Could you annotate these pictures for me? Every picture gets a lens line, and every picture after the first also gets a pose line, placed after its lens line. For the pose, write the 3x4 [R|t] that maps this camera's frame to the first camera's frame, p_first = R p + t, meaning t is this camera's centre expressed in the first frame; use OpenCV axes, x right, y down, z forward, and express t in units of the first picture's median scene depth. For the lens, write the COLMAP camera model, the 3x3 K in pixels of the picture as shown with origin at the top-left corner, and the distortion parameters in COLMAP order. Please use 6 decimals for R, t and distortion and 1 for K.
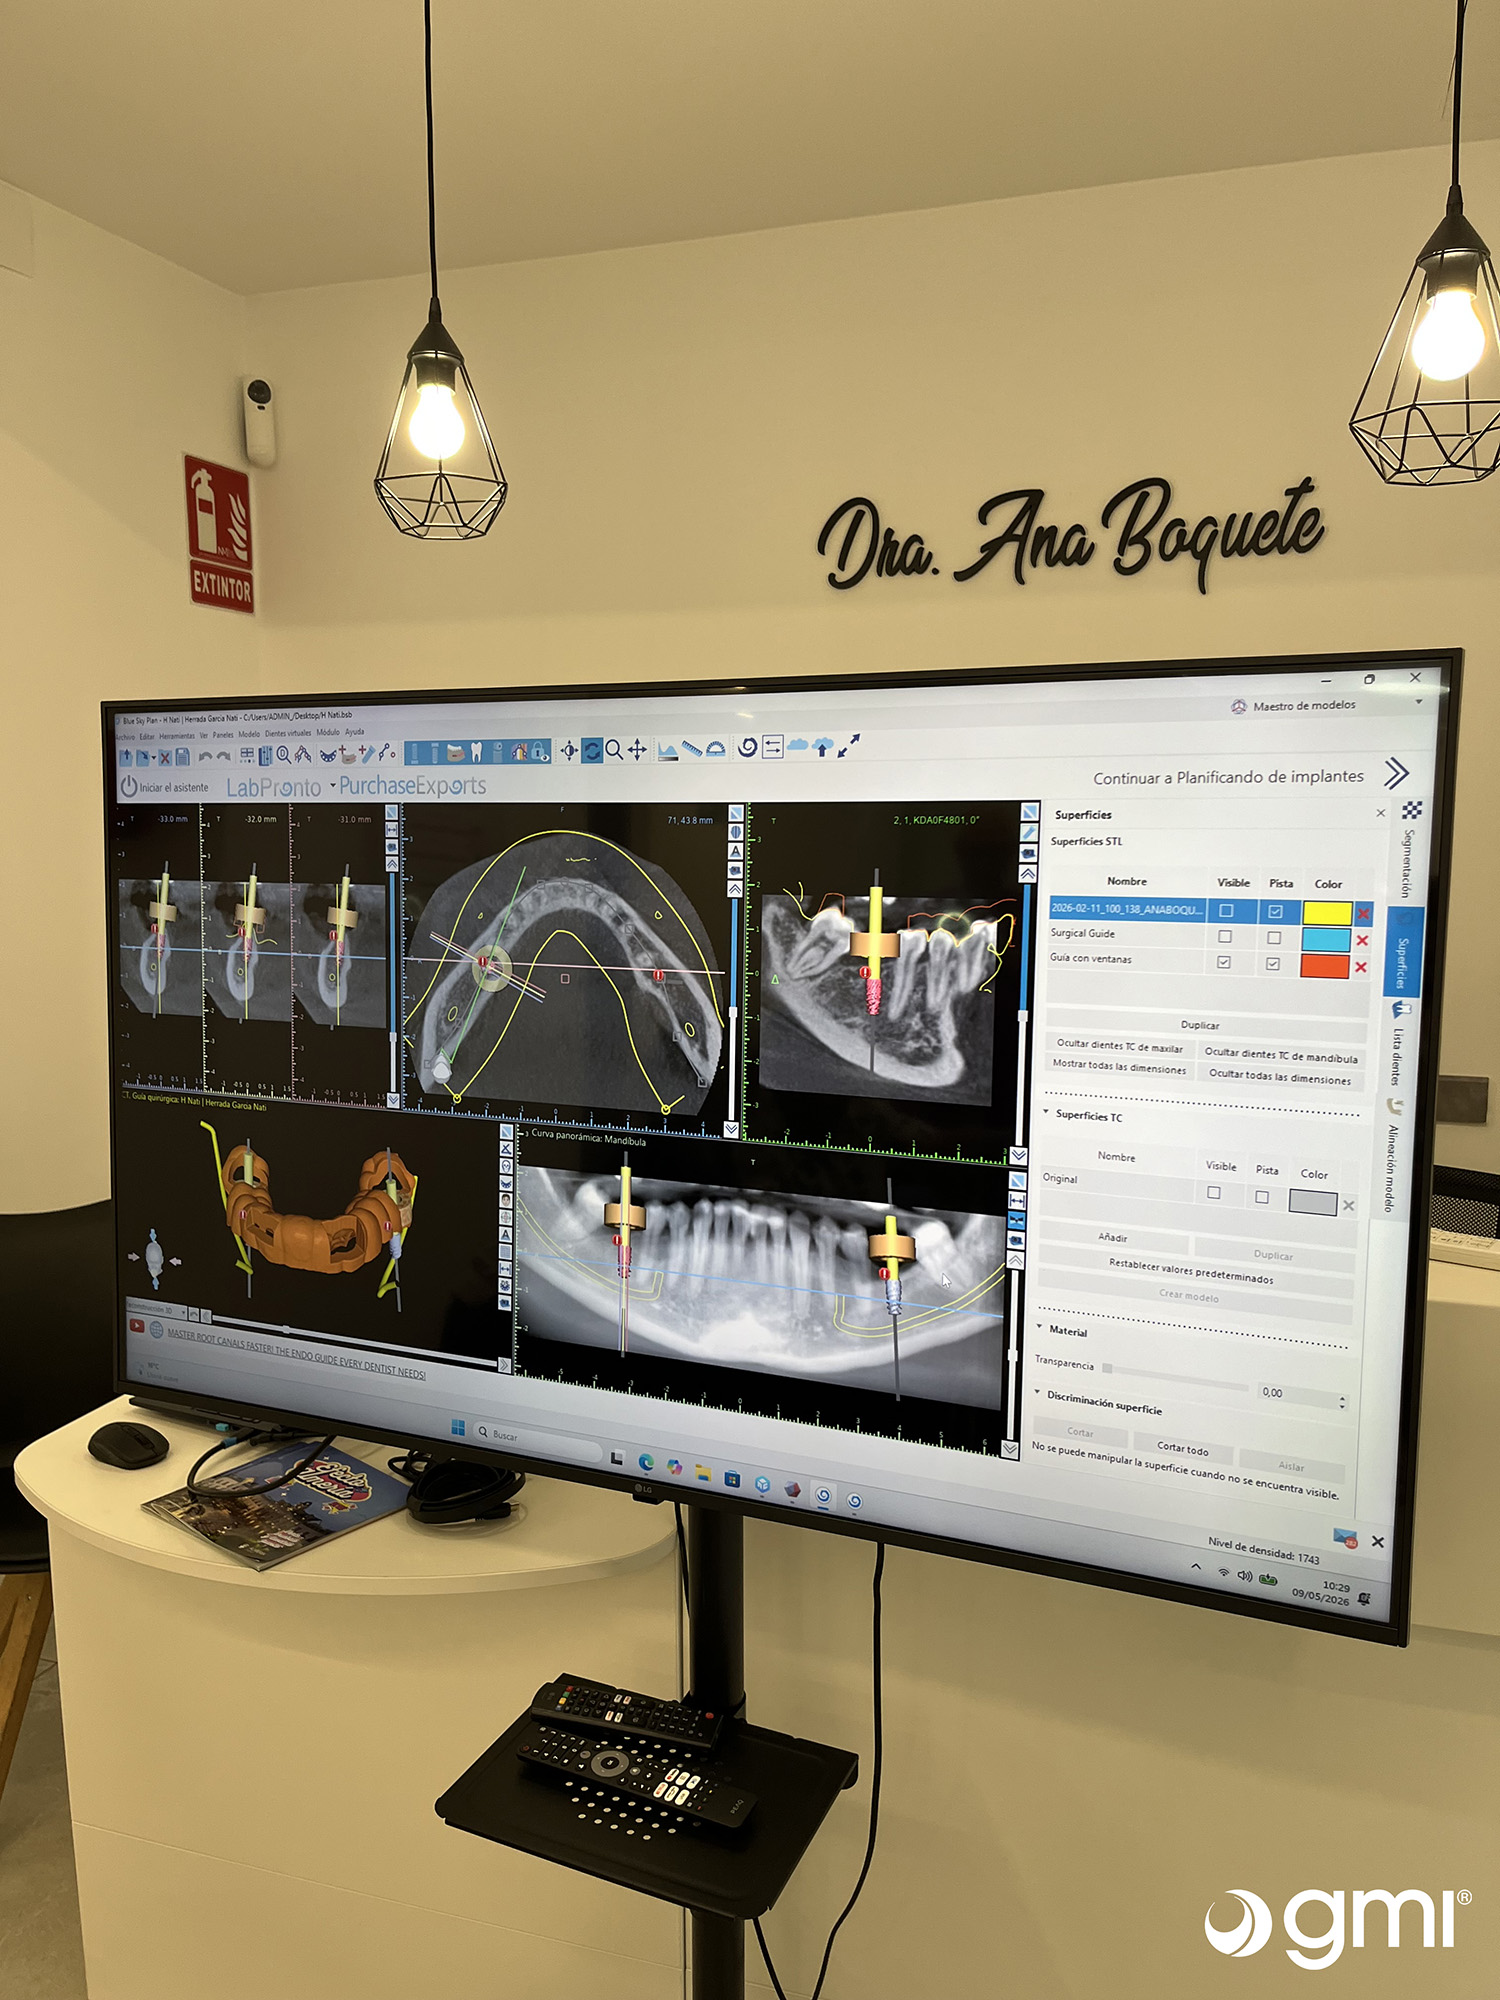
lens RADIAL K [[1540.4, 0, 750.0], [0, 1540.4, 1000.0], [0, 0, 1]] dist [0.061808, -0.107000]
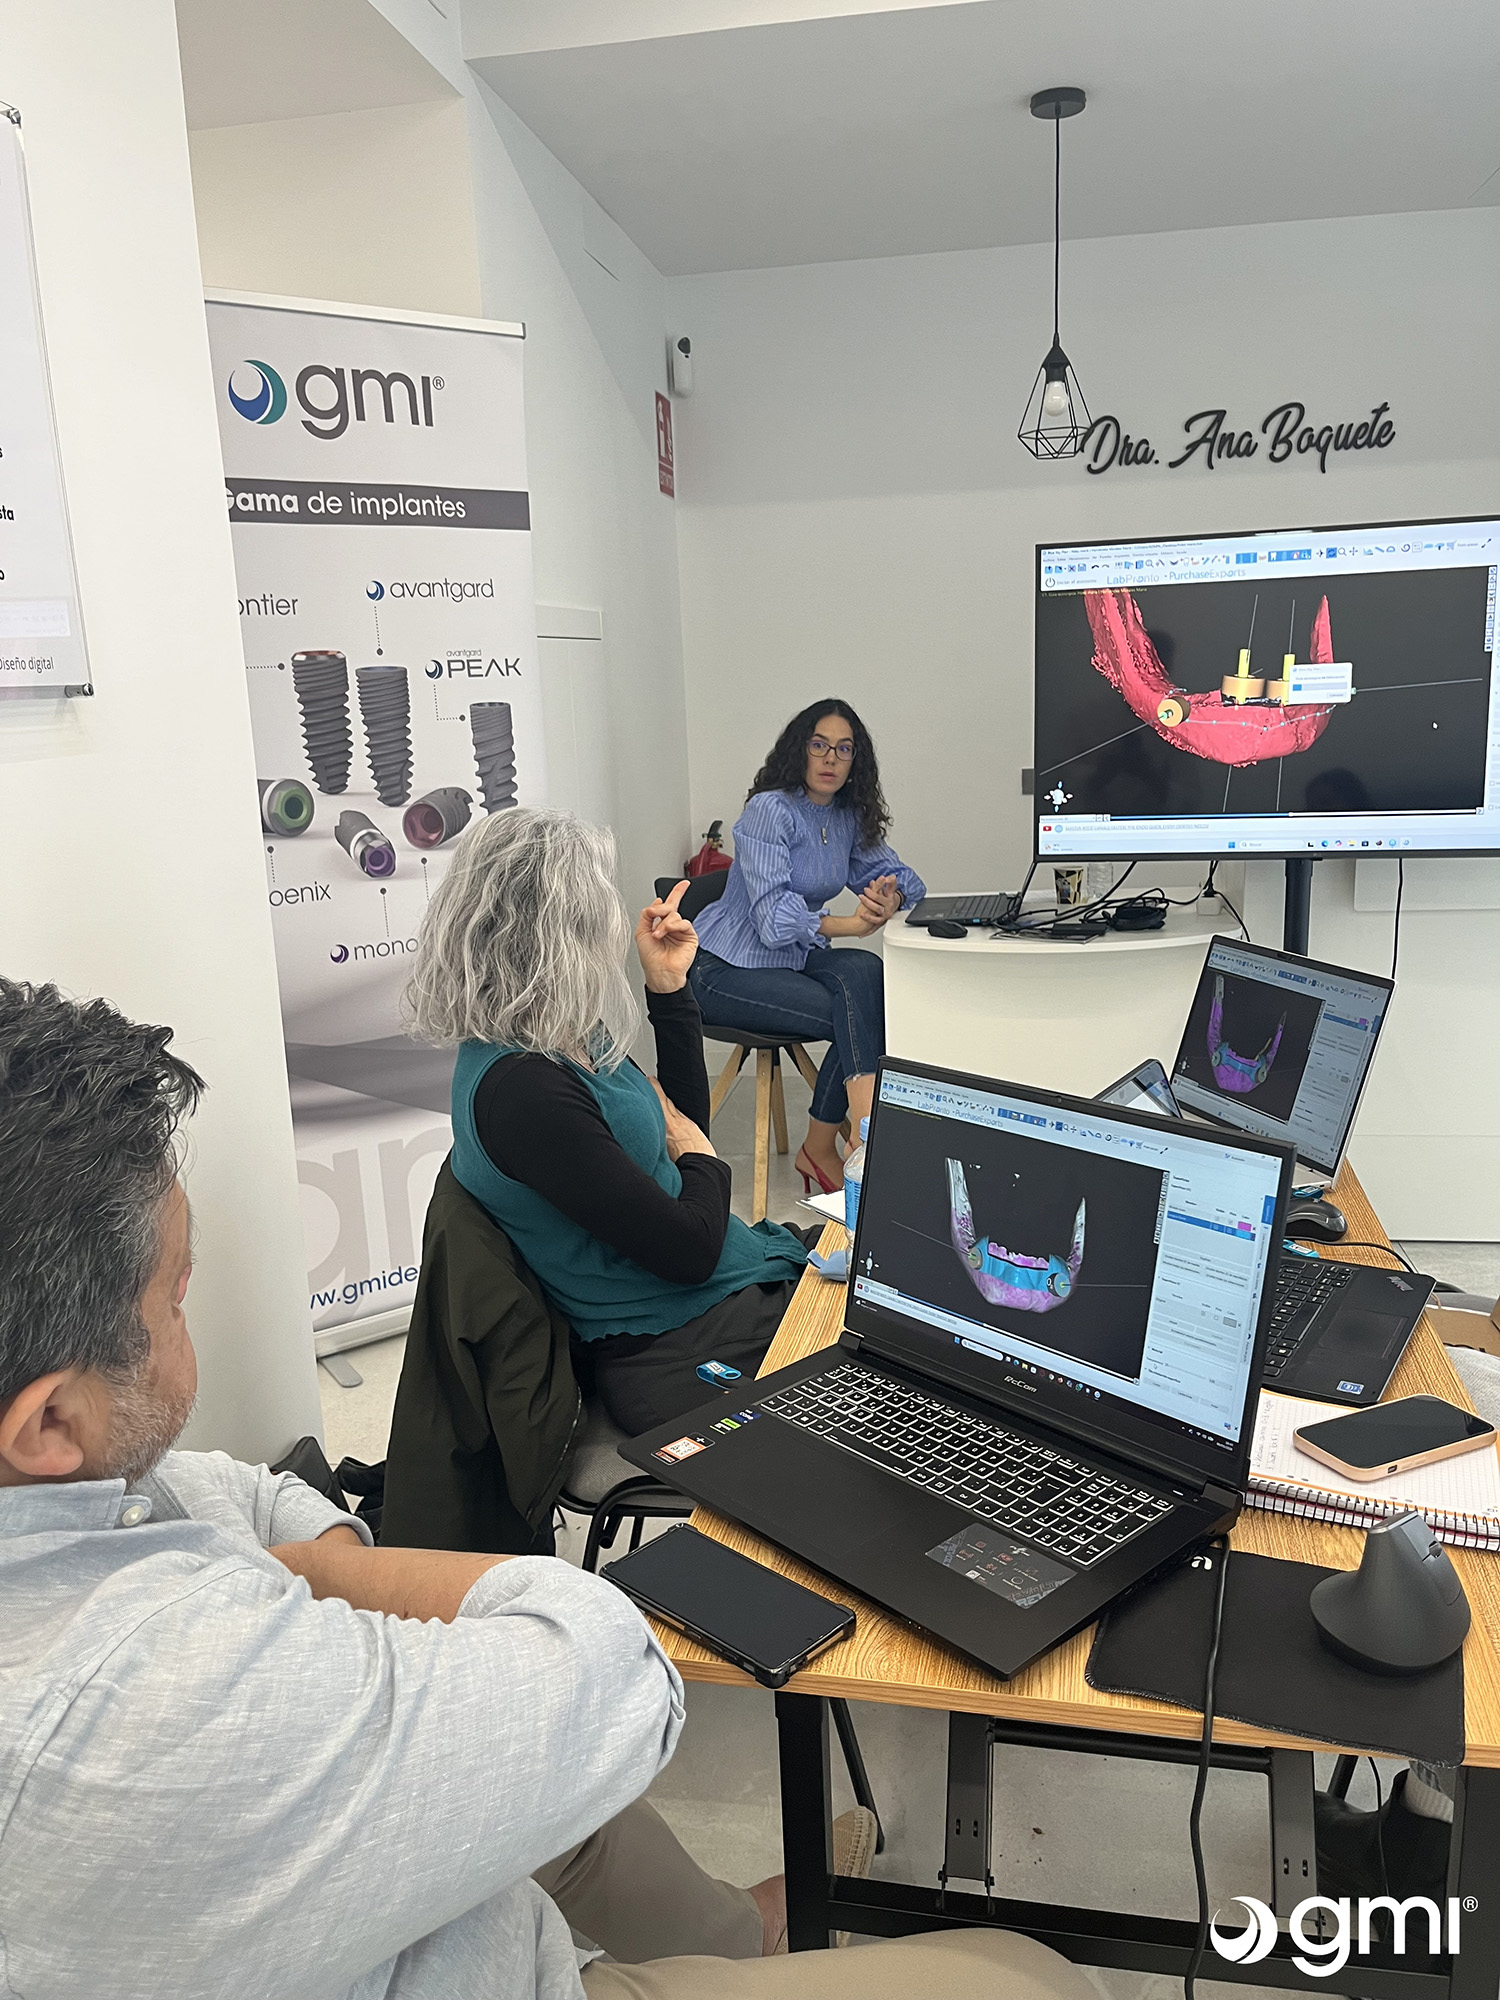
lens RADIAL K [[1529.7, 0, 761.9], [0, 1529.7, 977.7], [0, 0, 1]] dist [0.053911, -0.001443]
pose [[0.985400, -0.068265, 0.155969, -1.221287], [0.057064, 0.995534, 0.075201, 0.247379], [-0.160406, -0.065203, 0.984895, -1.198763]]
